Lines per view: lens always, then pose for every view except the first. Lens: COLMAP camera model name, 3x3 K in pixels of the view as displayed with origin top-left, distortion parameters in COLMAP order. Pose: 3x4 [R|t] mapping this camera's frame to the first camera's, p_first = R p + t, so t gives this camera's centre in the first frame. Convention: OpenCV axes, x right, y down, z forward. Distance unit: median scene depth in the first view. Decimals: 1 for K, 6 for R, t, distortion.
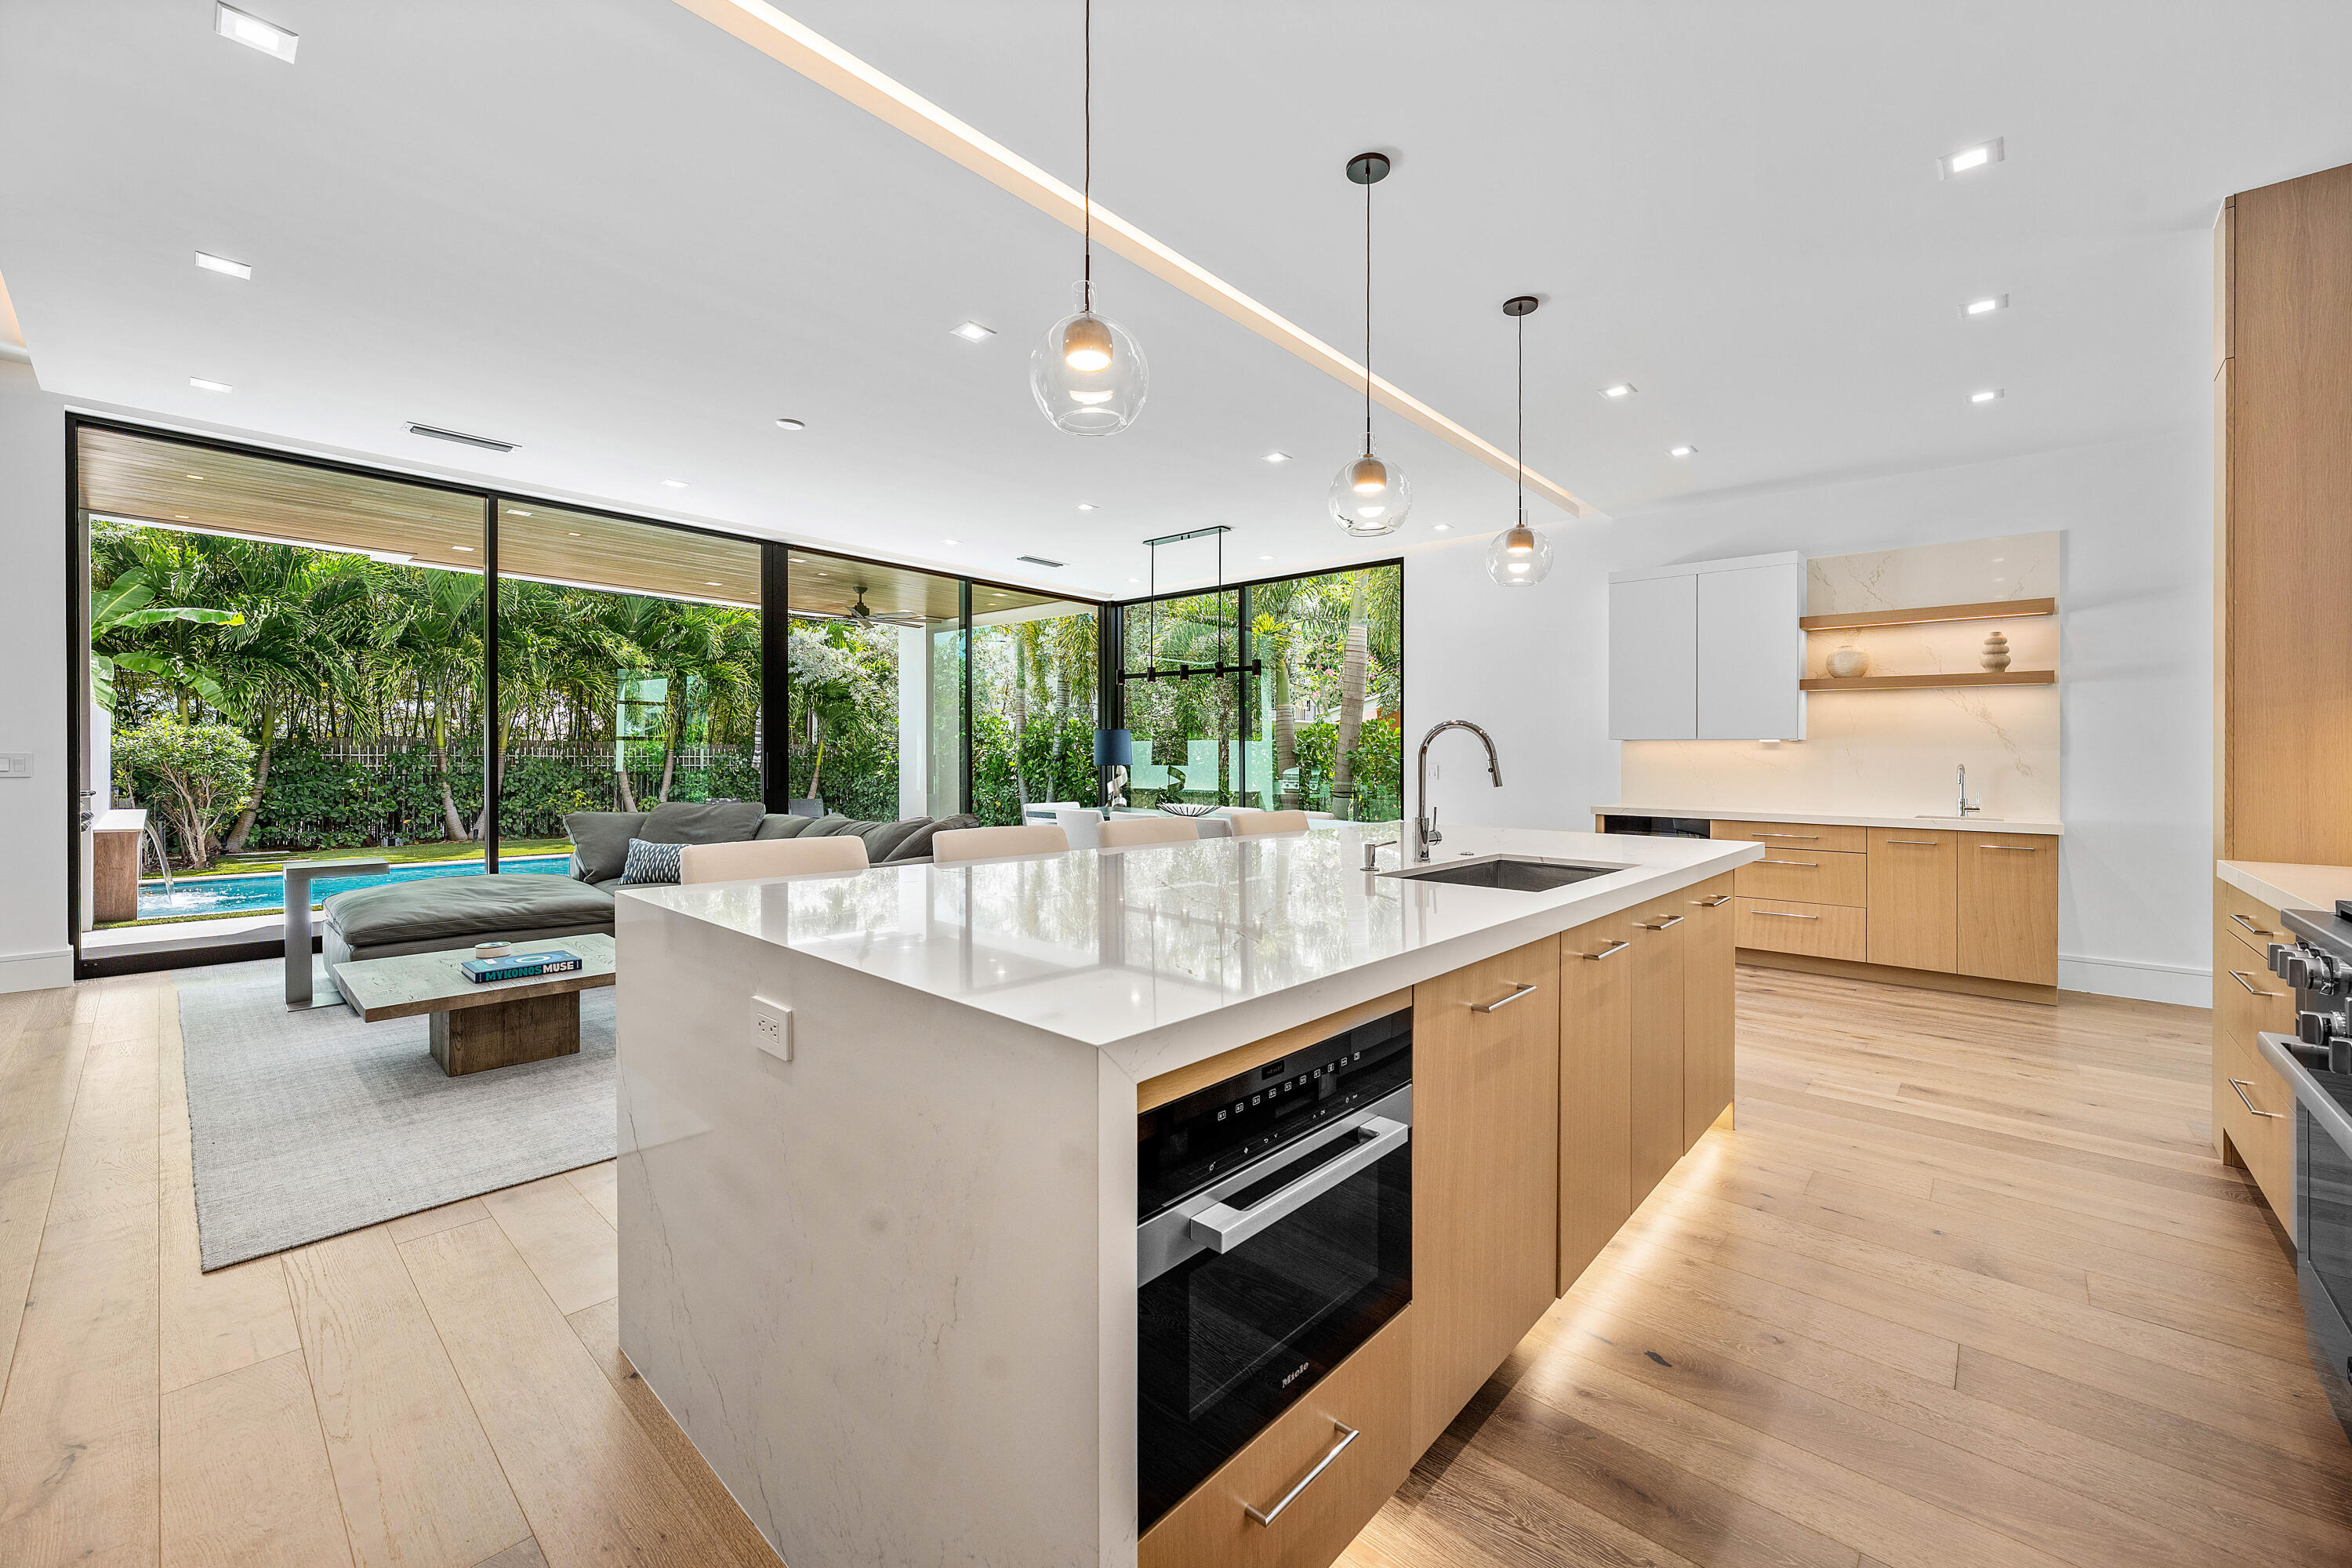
lens RADIAL K [[921.3, 0, 1186.9], [0, 921.3, 755.0], [0, 0, 1]] dist [0.000531, 0.000128]
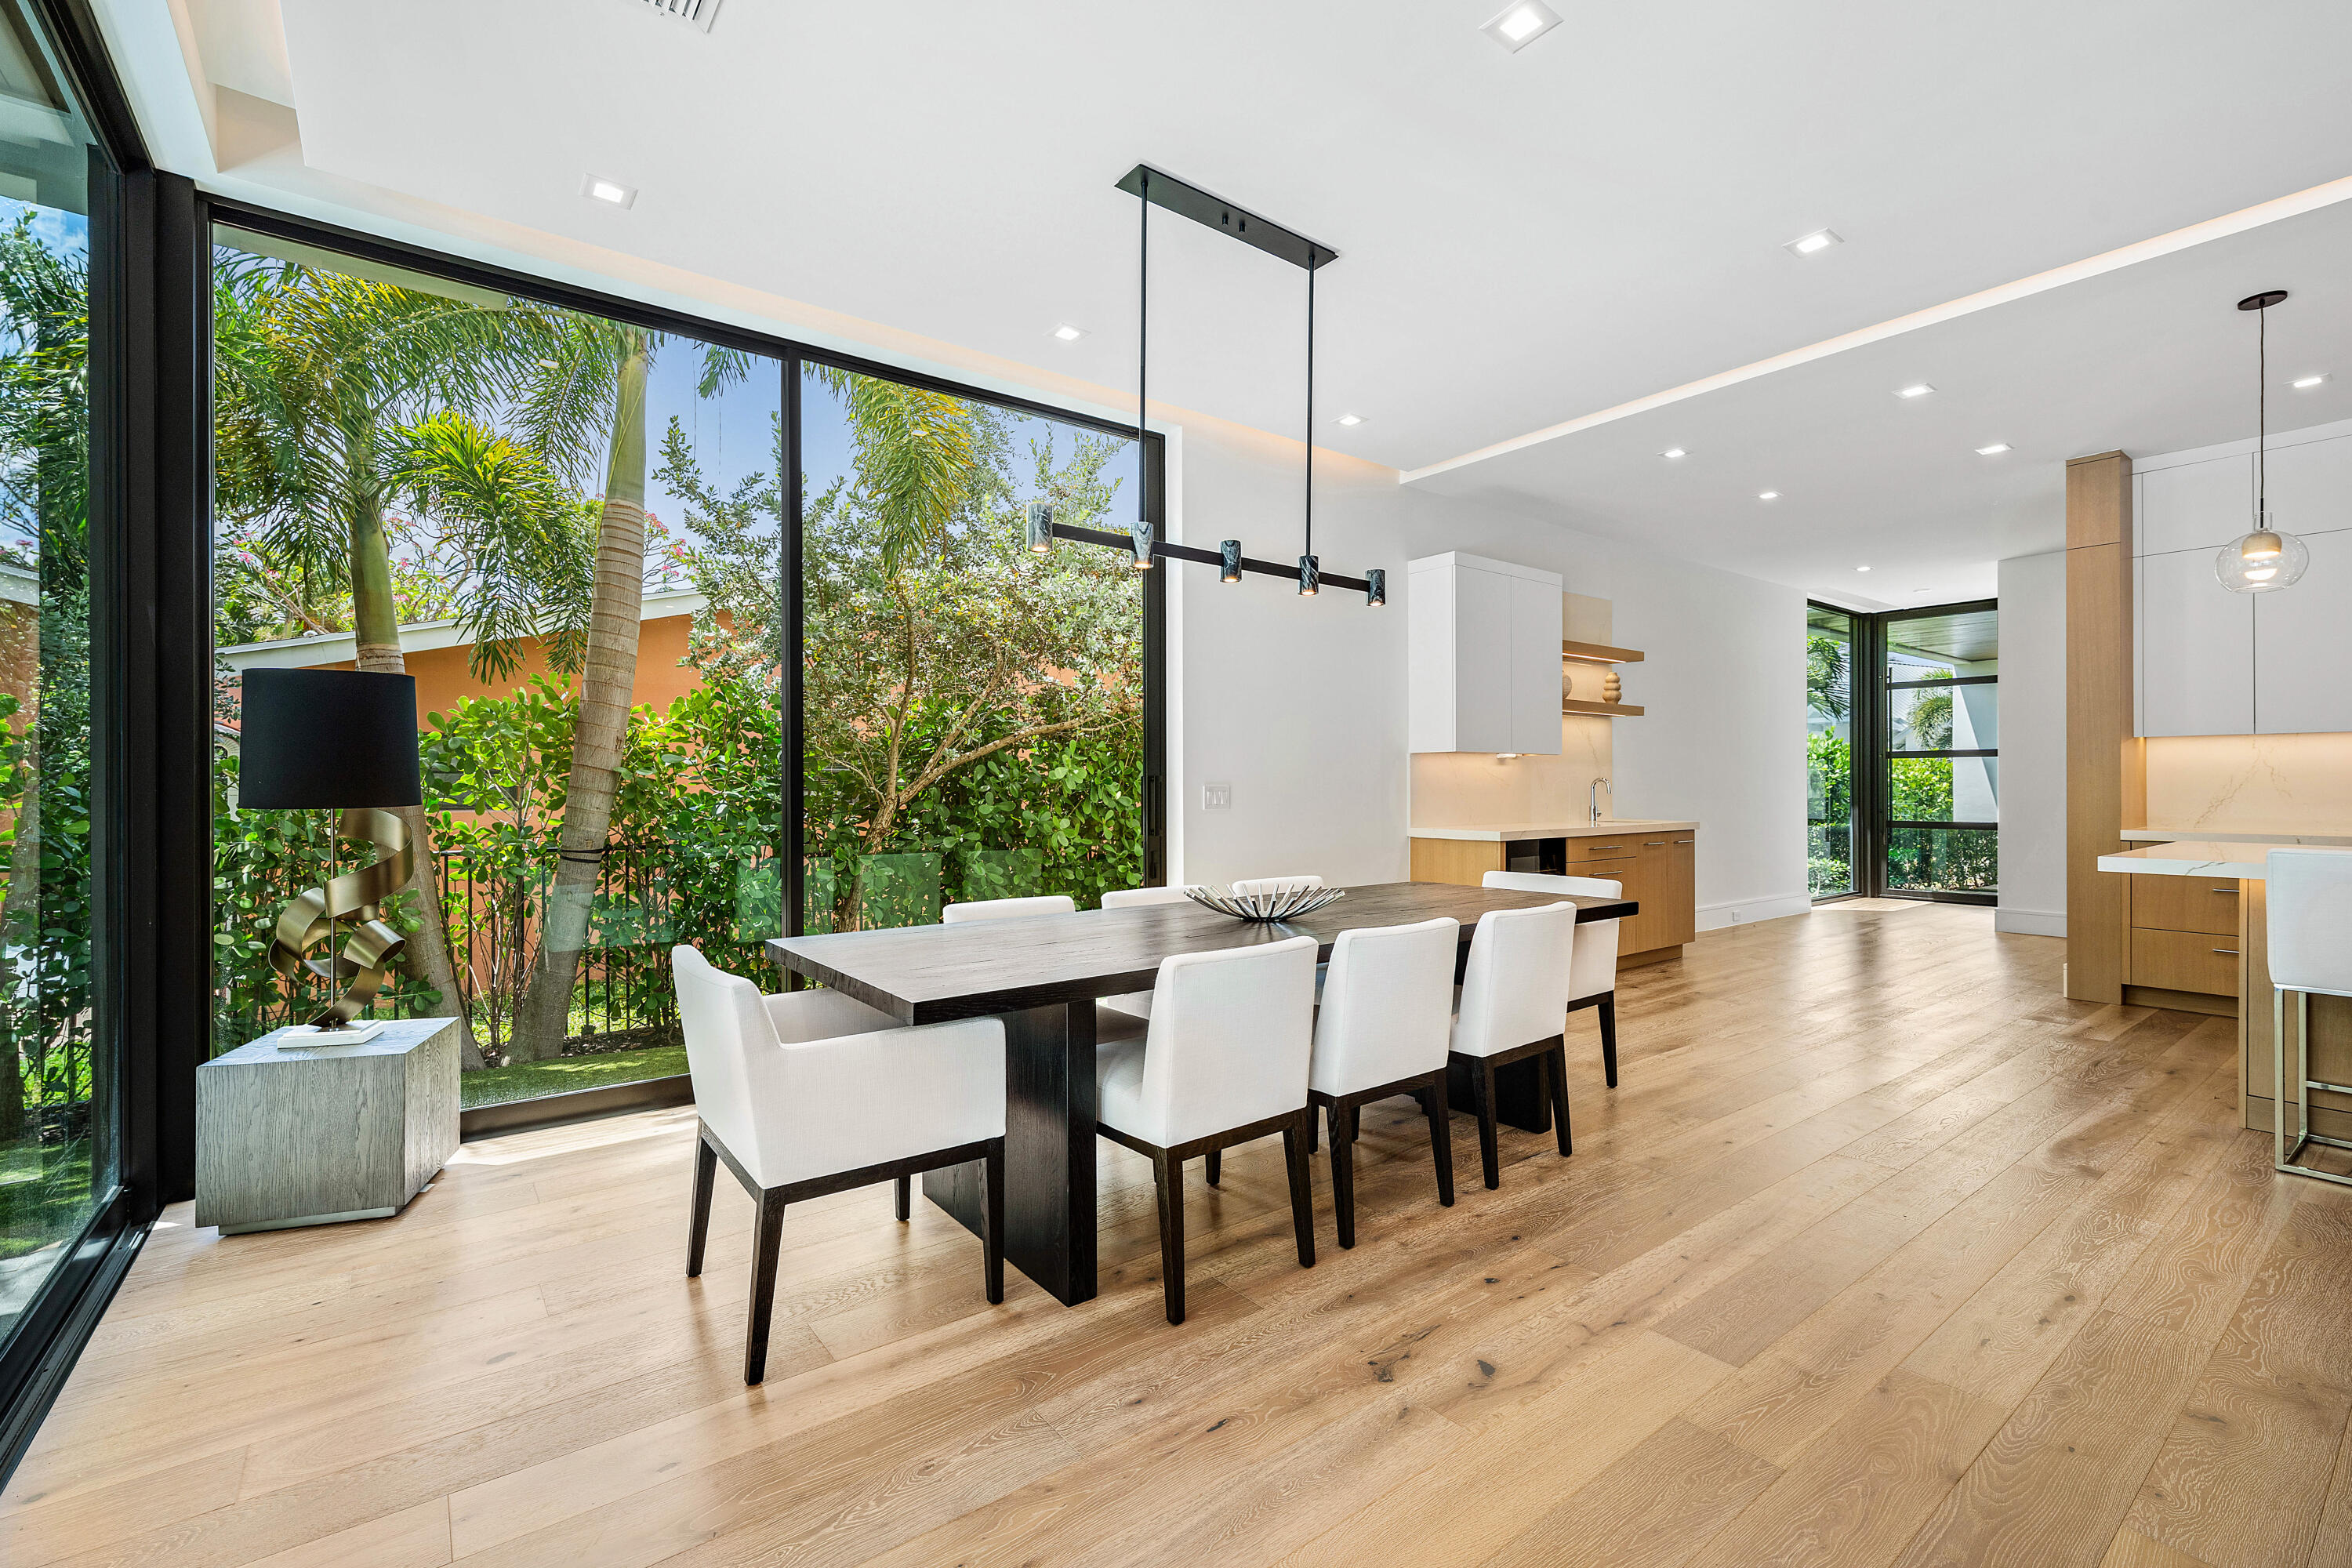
lens RADIAL K [[1040.2, 0, 1106.8], [0, 1040.2, 751.8], [0, 0, 1]] dist [-0.001800, -0.000168]
pose [[0.242014, 0.020055, 0.970066, -0.601126], [0.002437, 0.999771, -0.021277, 0.003315], [-0.970270, 0.007514, 0.241909, 1.194365]]
